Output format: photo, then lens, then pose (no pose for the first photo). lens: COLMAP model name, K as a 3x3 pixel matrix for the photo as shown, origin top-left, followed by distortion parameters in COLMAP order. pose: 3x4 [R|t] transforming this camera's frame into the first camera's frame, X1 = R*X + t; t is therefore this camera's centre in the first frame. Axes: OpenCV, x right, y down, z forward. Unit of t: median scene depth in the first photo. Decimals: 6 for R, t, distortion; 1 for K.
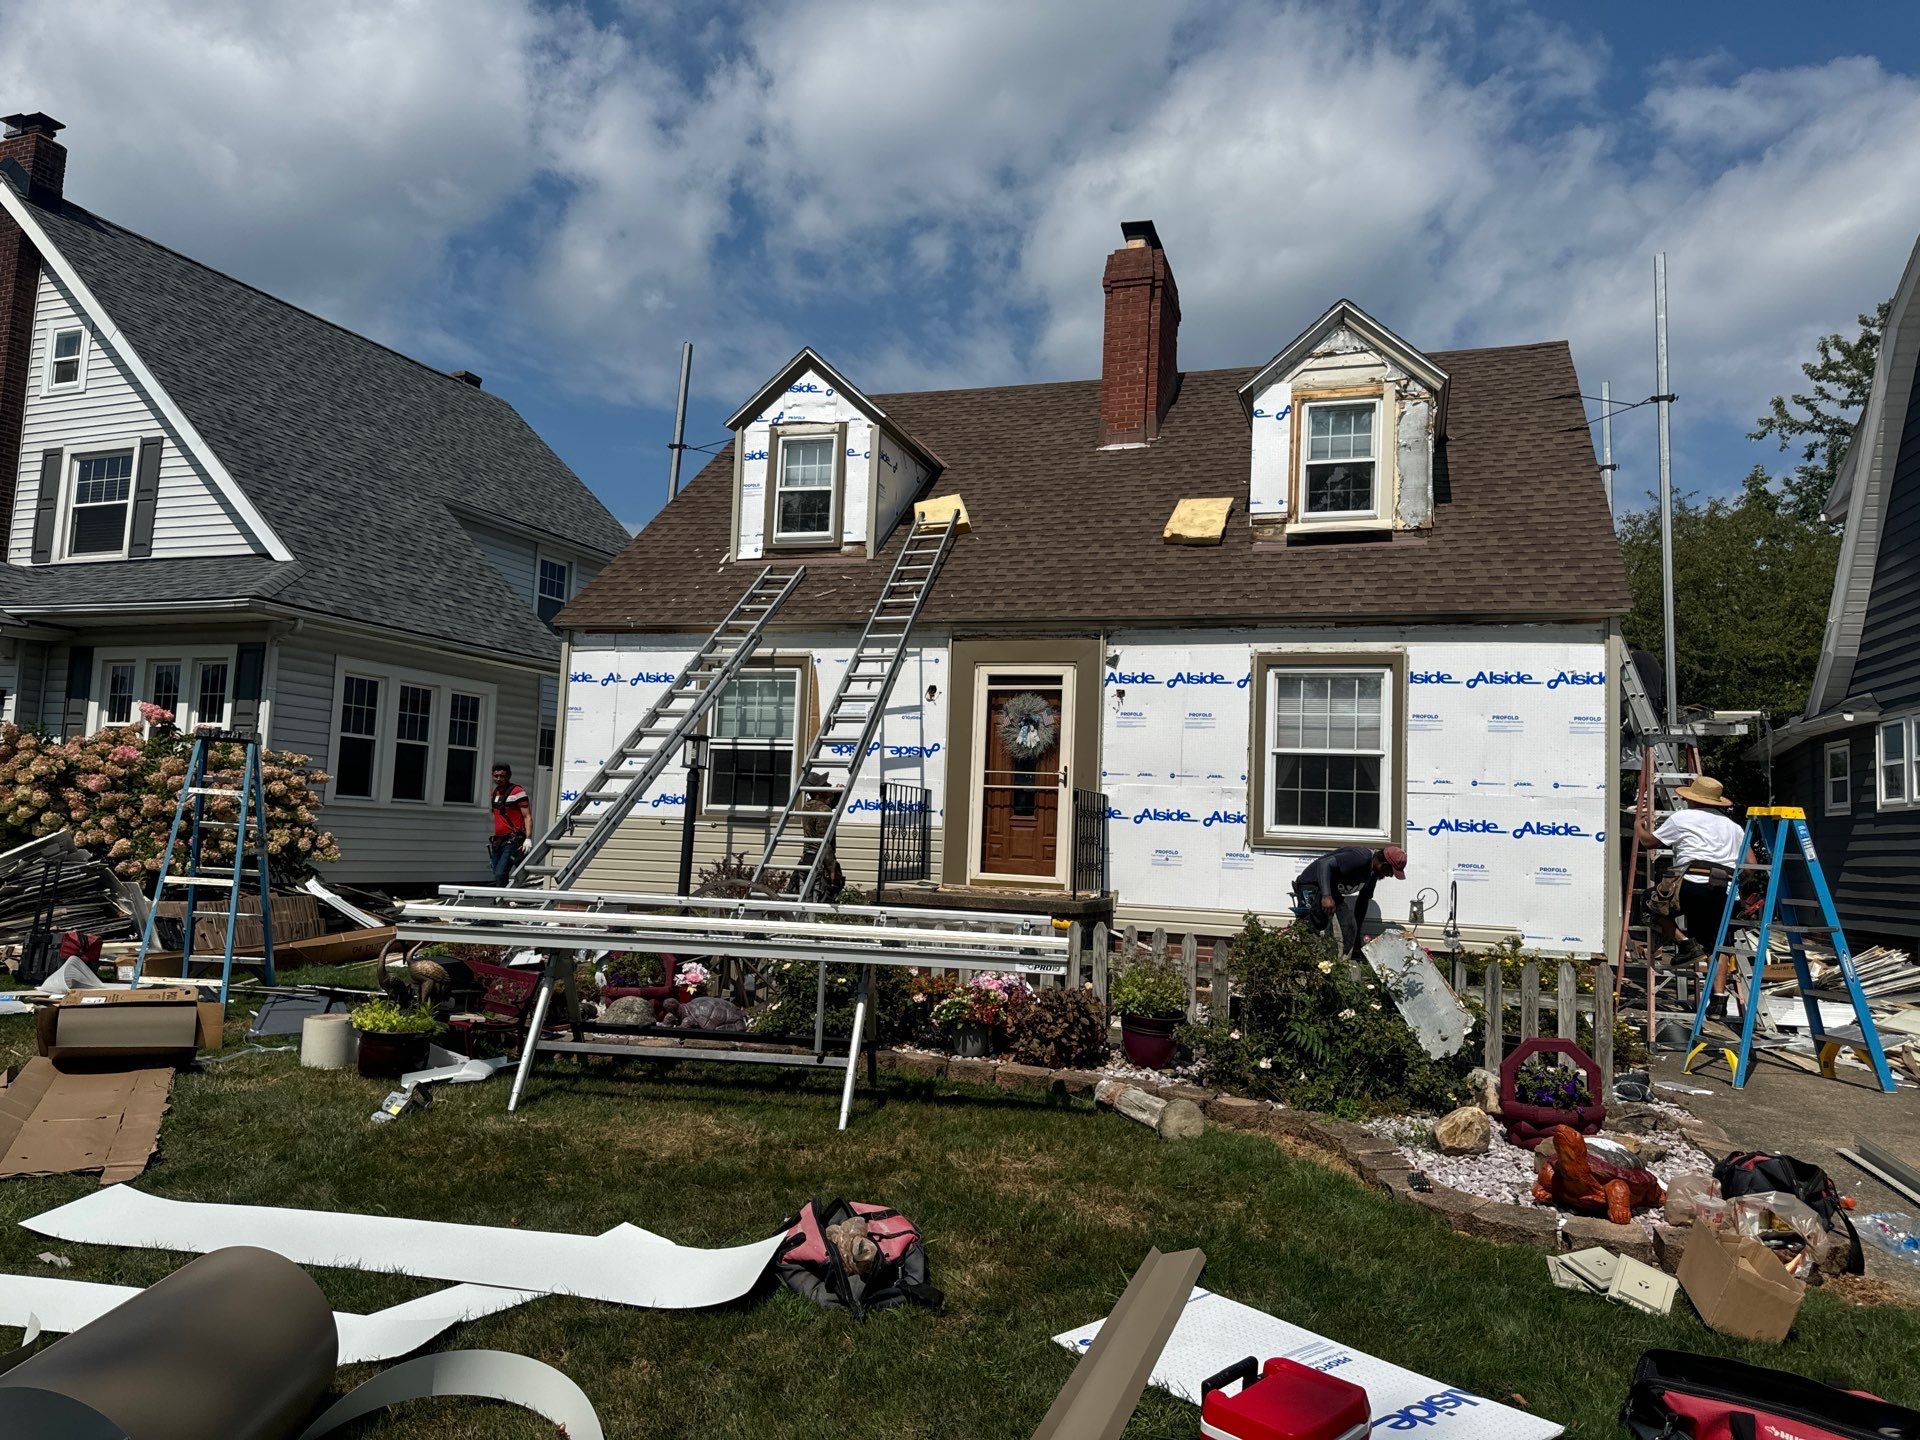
lens RADIAL K [[1347.6, 0, 956.8], [0, 1347.6, 713.8], [0, 0, 1]] dist [0.093086, -0.089374]
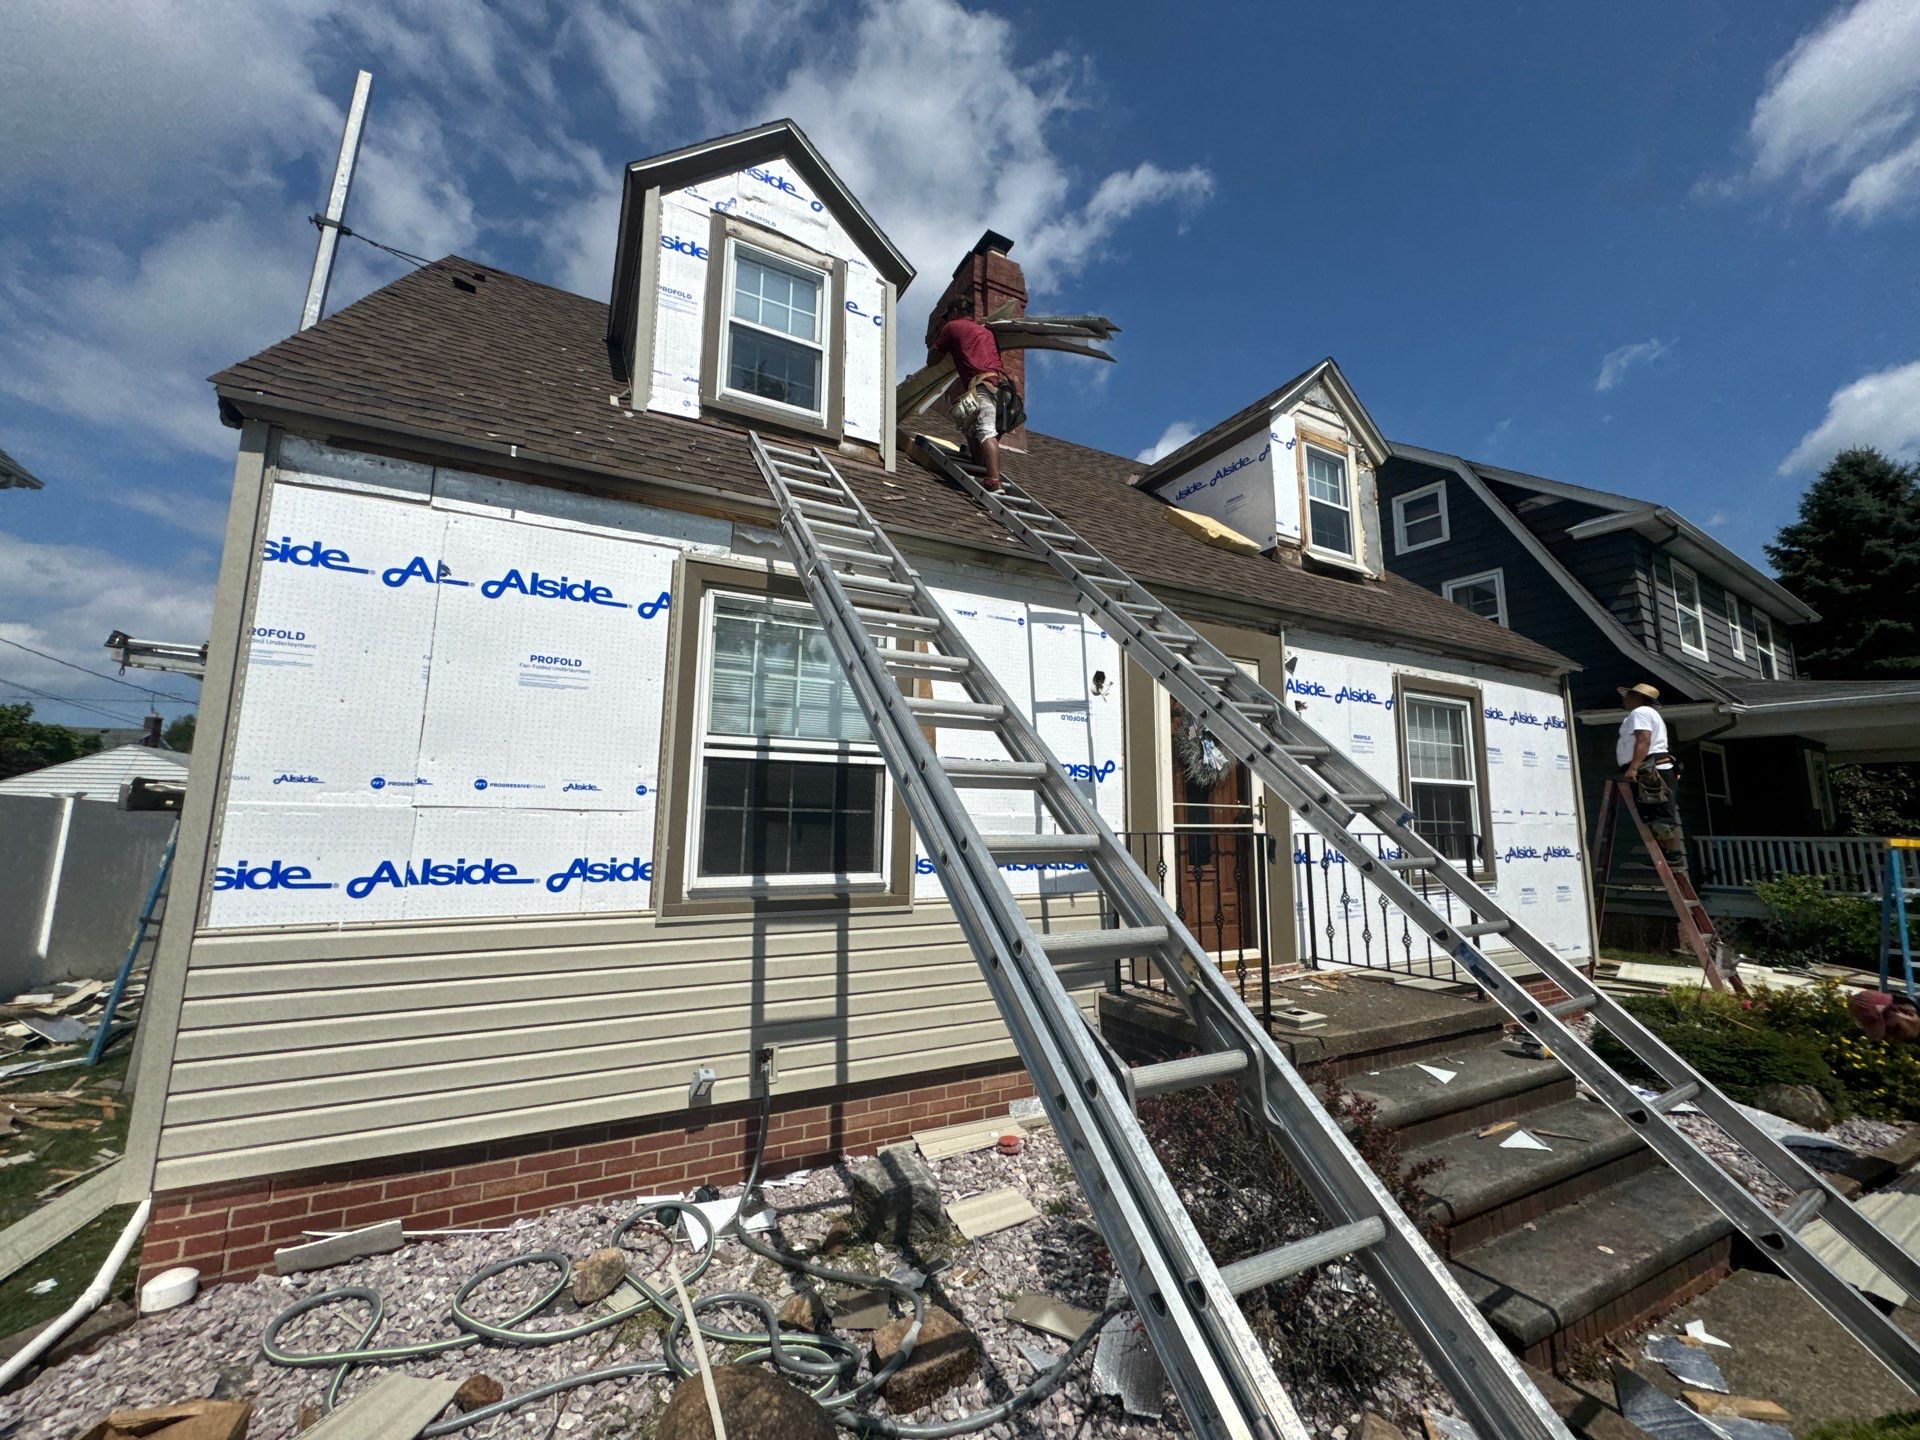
lens RADIAL K [[768.6, 0, 960.0], [0, 768.6, 720.0], [0, 0, 1]] dist [-0.001637, 0.000057]
pose [[0.689571, 0.066048, 0.721200, -0.293589], [-0.044076, 0.997814, -0.049238, 0.020902], [-0.722876, 0.002166, 0.690975, 0.700585]]
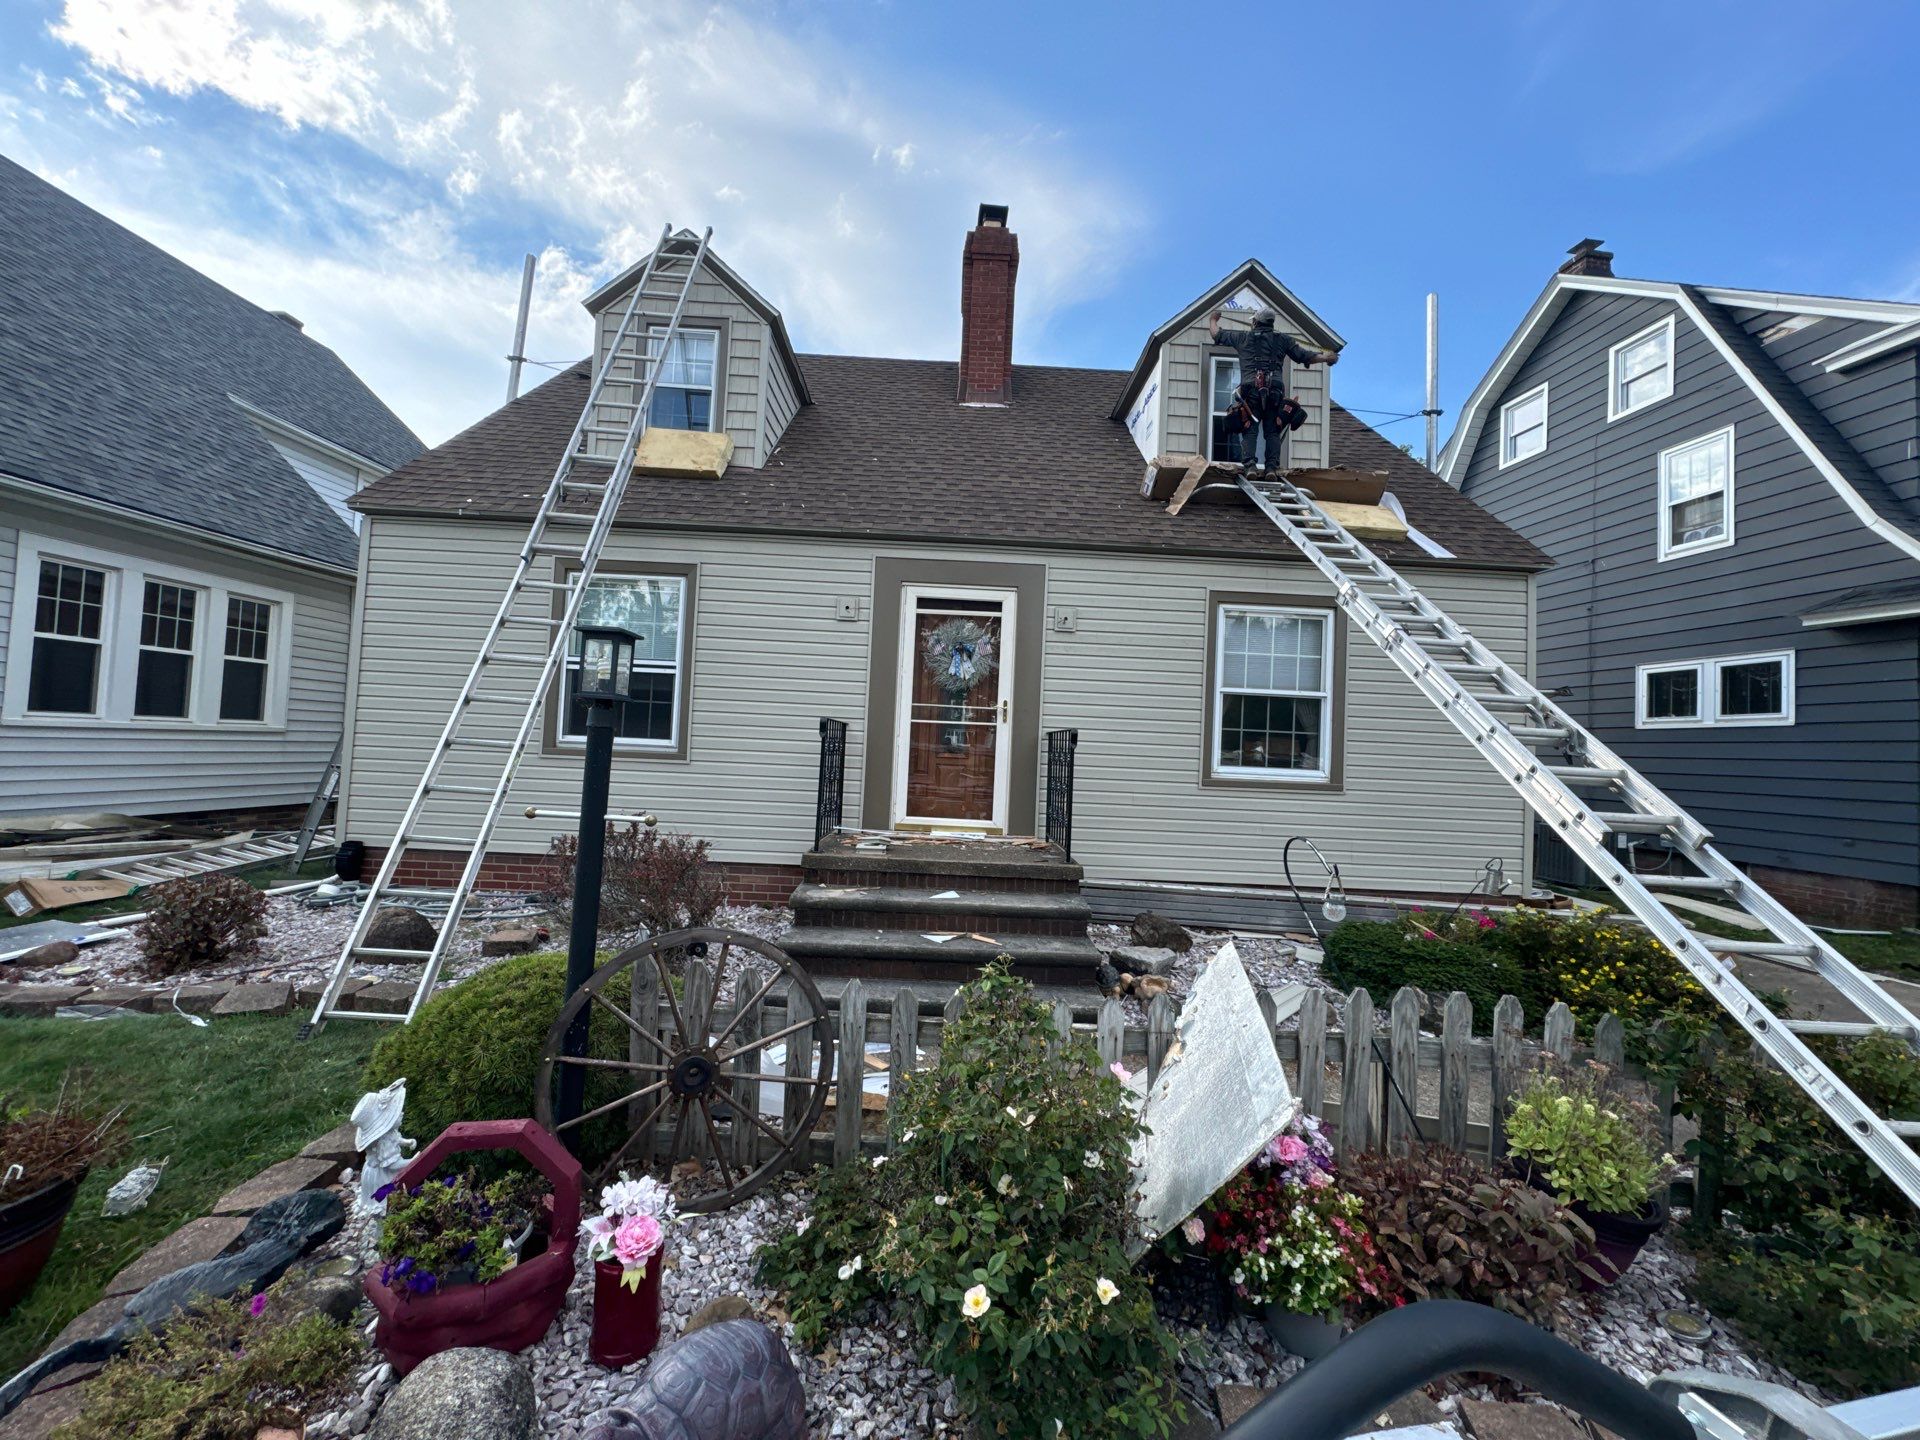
lens RADIAL K [[773.9, 0, 965.9], [0, 773.9, 720.0], [0, 0, 1]] dist [0.002844, 0.000360]
pose [[0.943541, 0.014556, 0.330936, -0.100178], [-0.038420, 0.997100, 0.065686, 0.015571], [-0.329020, -0.074692, 0.941364, 0.432159]]
